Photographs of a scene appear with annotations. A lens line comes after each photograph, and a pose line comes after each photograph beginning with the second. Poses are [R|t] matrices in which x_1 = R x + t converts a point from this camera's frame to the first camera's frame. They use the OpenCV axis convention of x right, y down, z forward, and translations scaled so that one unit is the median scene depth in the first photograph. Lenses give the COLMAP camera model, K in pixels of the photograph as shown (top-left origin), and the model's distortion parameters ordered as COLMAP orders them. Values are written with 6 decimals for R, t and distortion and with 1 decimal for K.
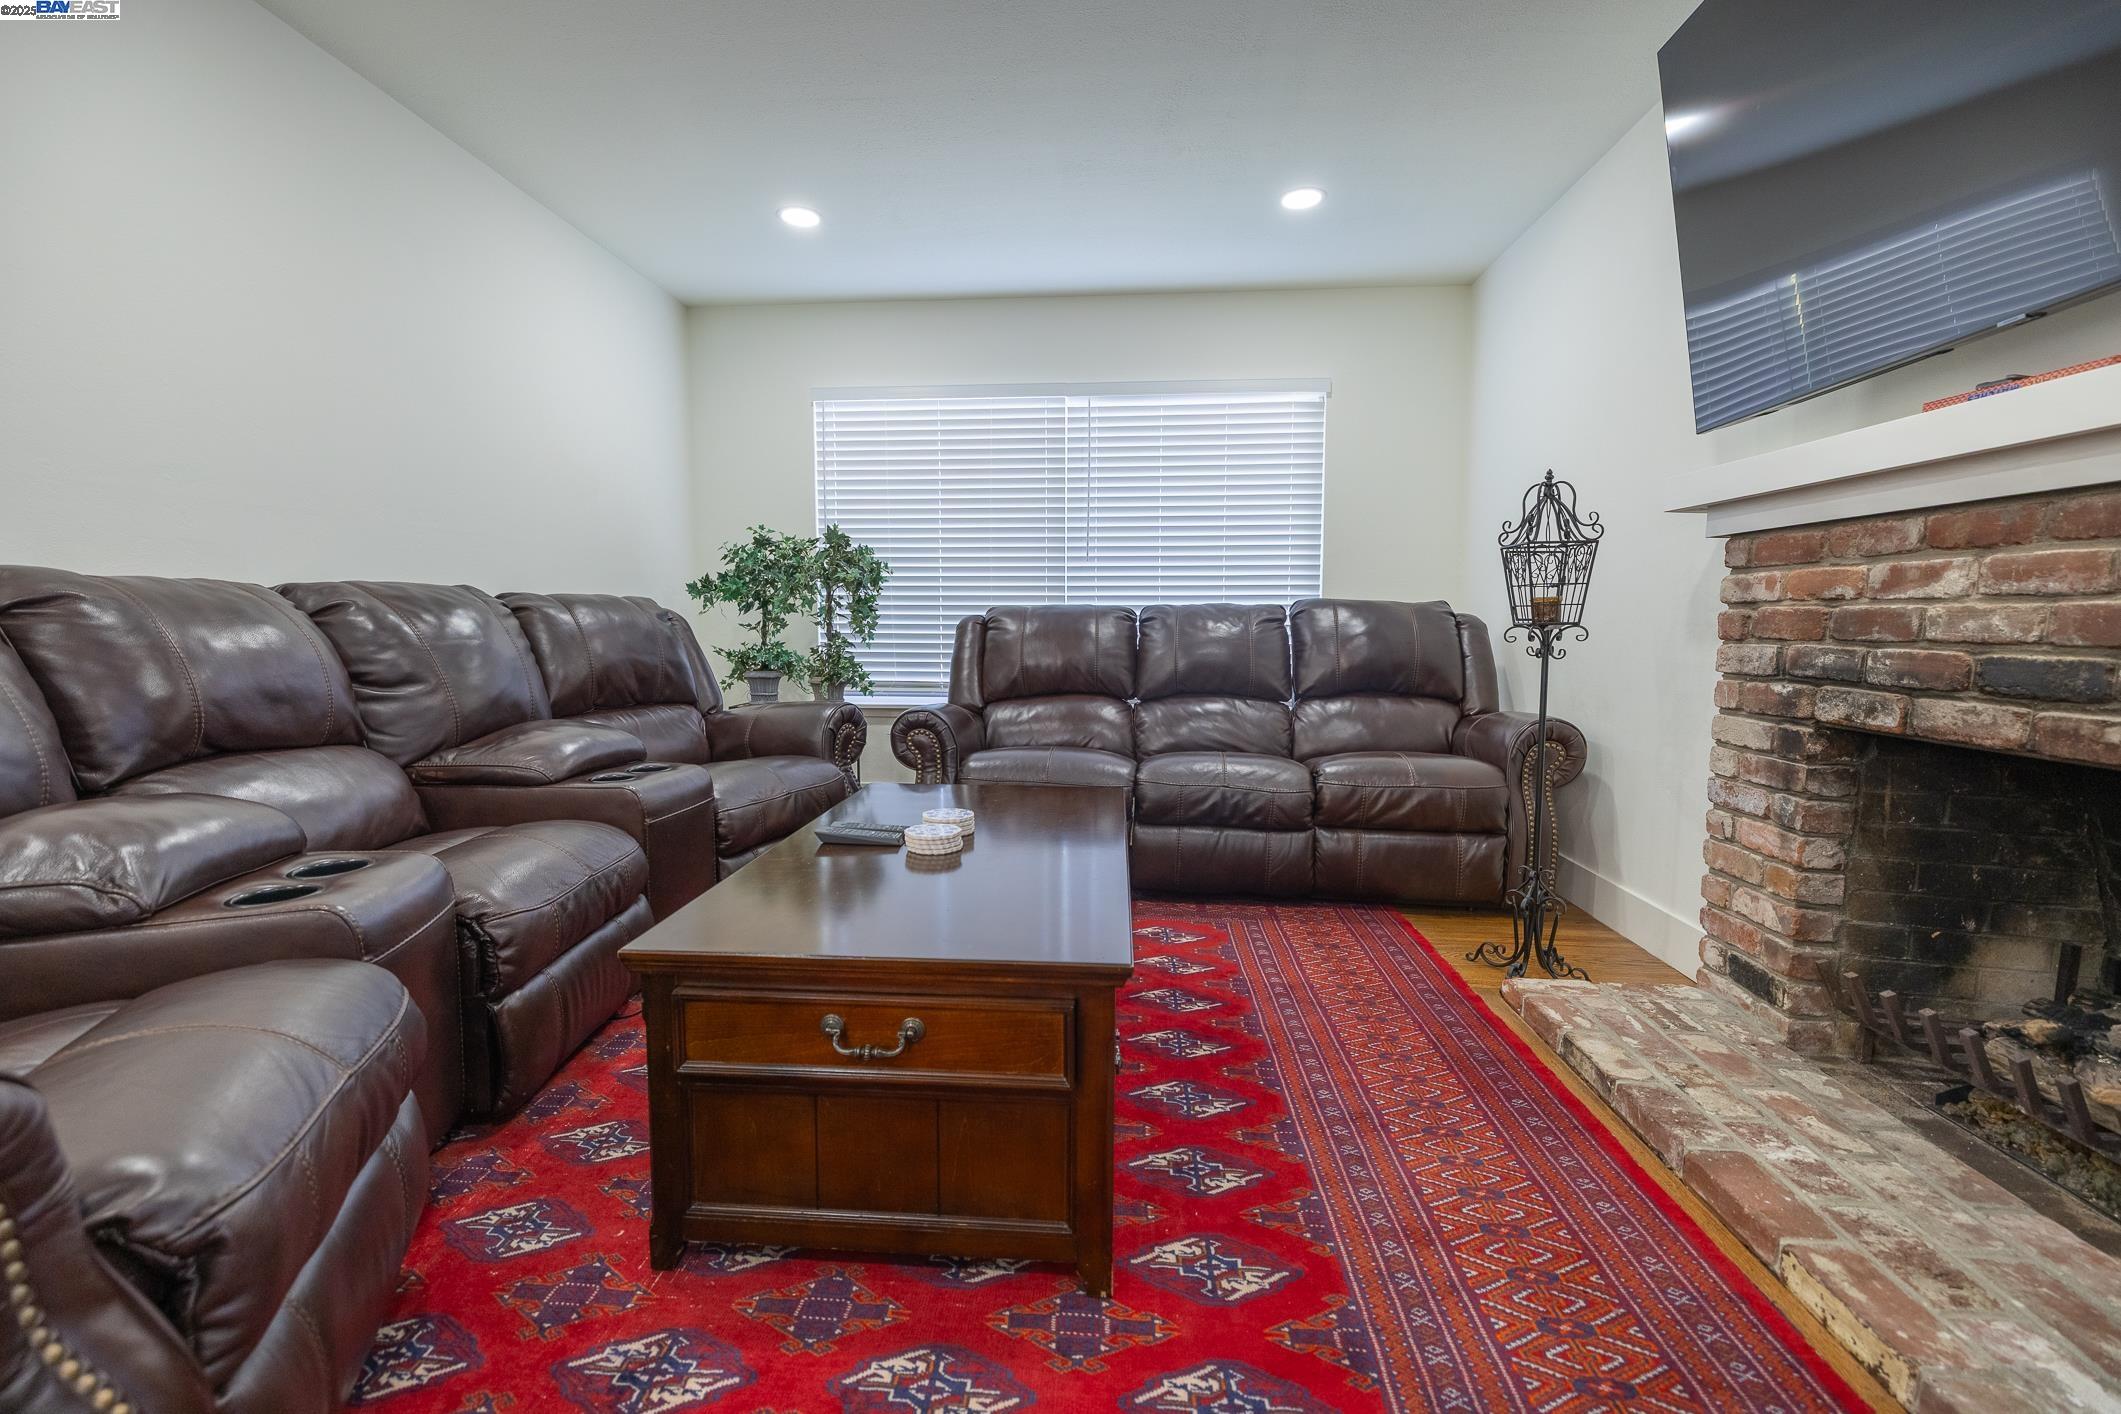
lens RADIAL K [[898.0, 0, 1052.8], [0, 898.0, 691.4], [0, 0, 1]] dist [0.003934, -0.000336]
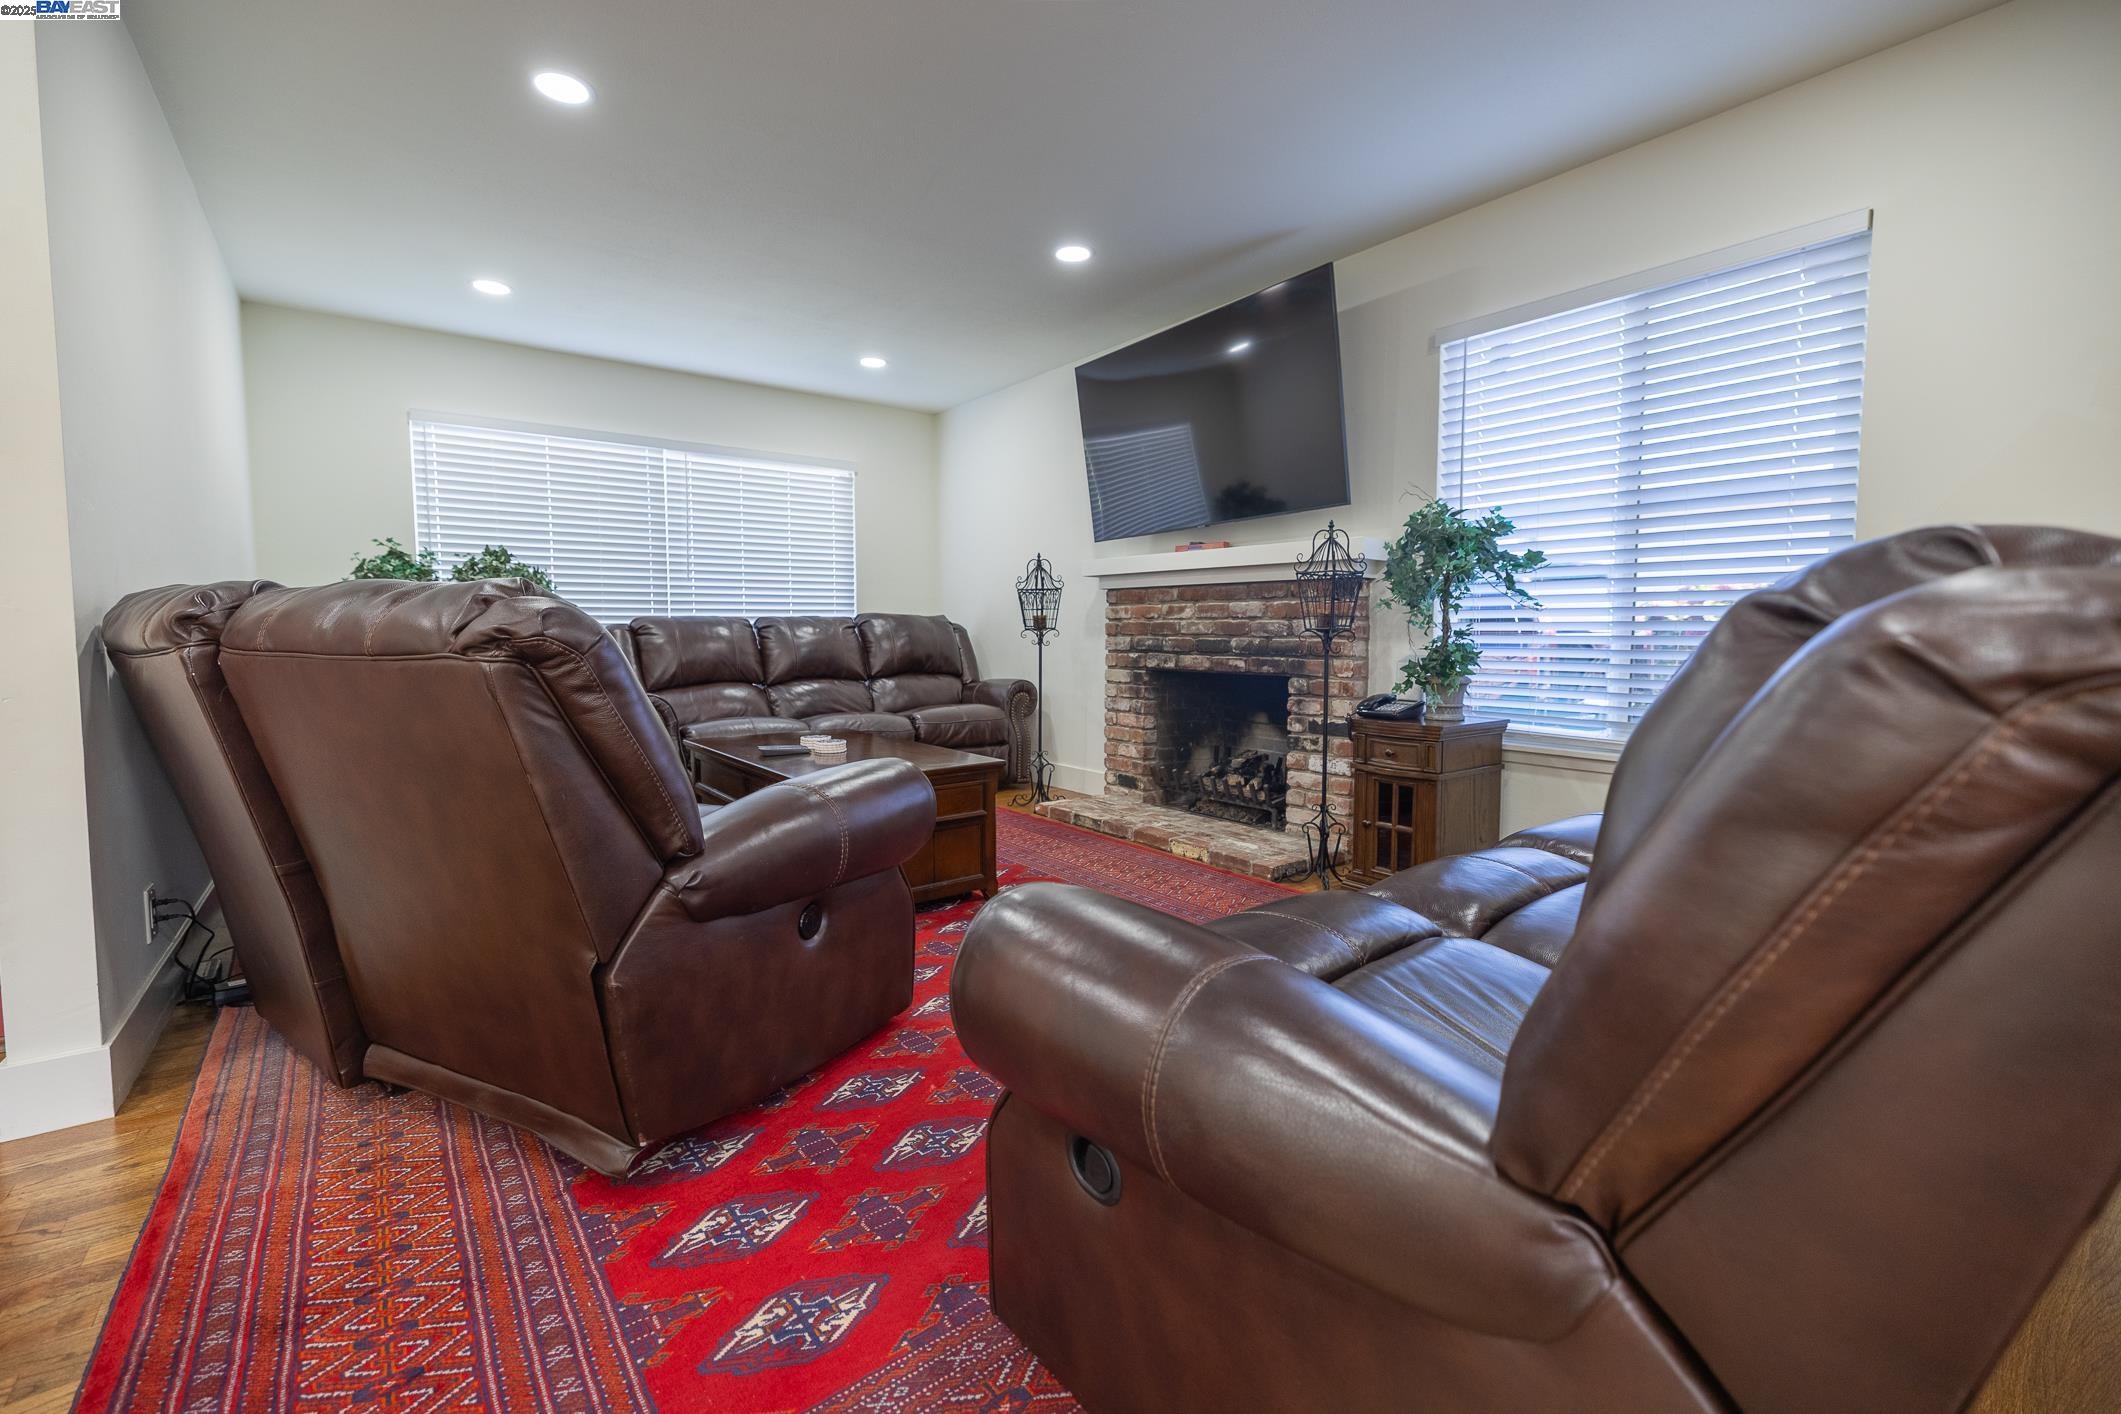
lens RADIAL K [[898.0, 0, 1063.4], [0, 898.0, 696.8], [0, 0, 1]] dist [0.003934, -0.000336]
pose [[0.735321, -0.053995, 0.675565, -0.596294], [0.055938, 0.998255, 0.018901, 0.032693], [-0.675407, 0.023891, 0.737058, -0.396710]]
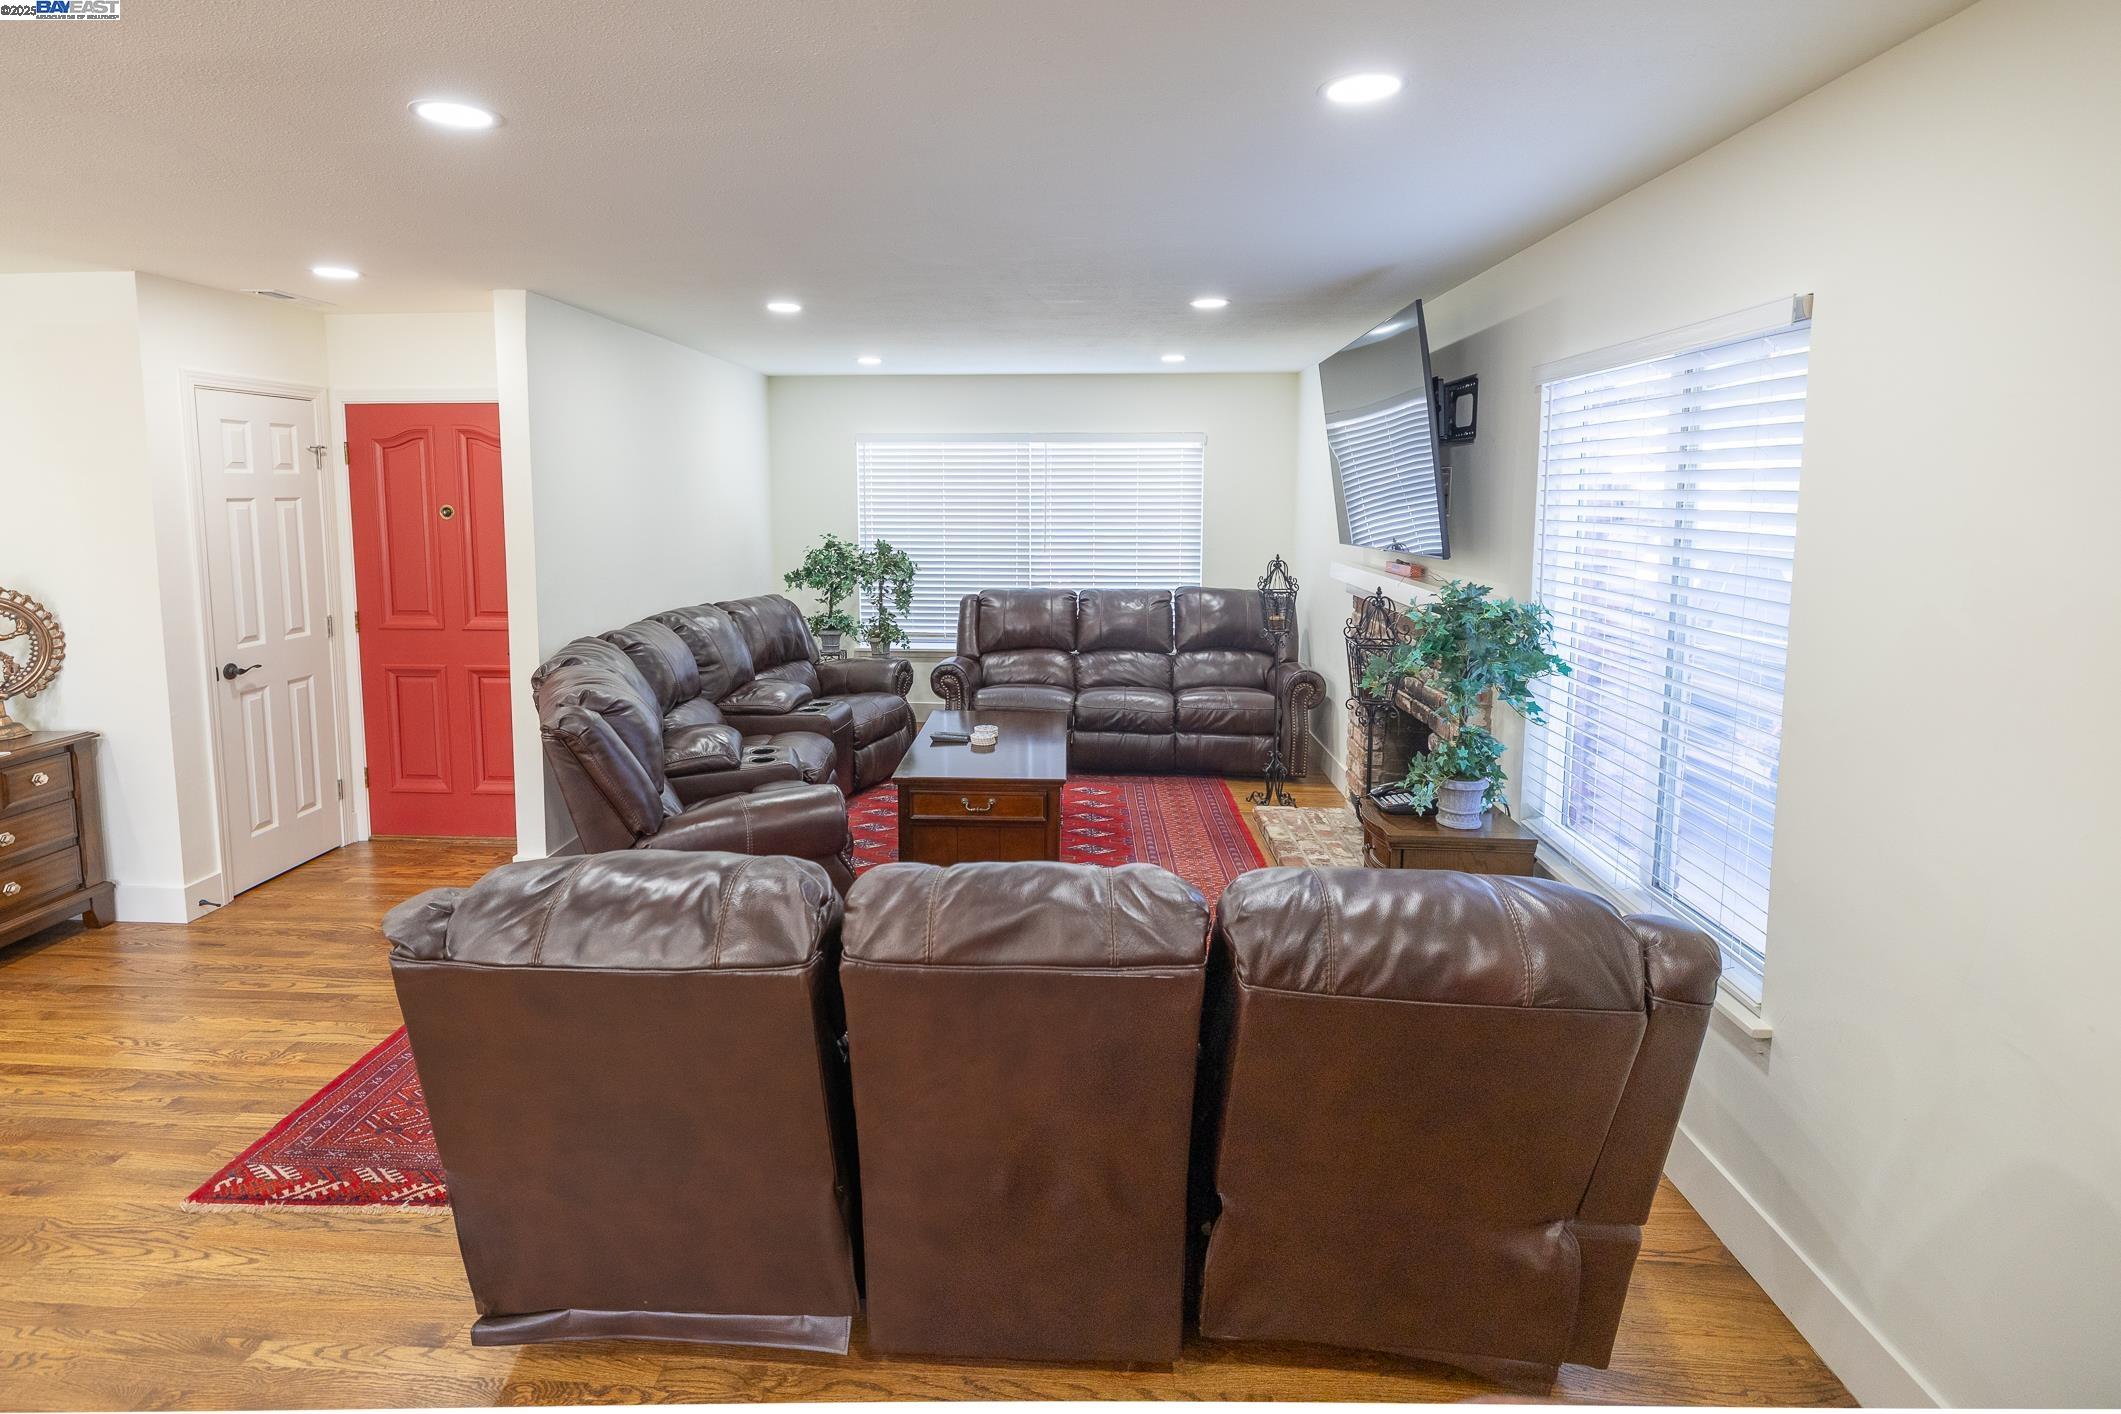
lens RADIAL K [[1049.6, 0, 1022.8], [0, 1049.6, 603.0], [0, 0, 1]] dist [0.000851, 0.000344]
pose [[0.999680, -0.003162, 0.025116, -0.056241], [0.002358, 0.999487, 0.031943, -0.158743], [-0.025204, -0.031874, 0.999174, -0.987729]]
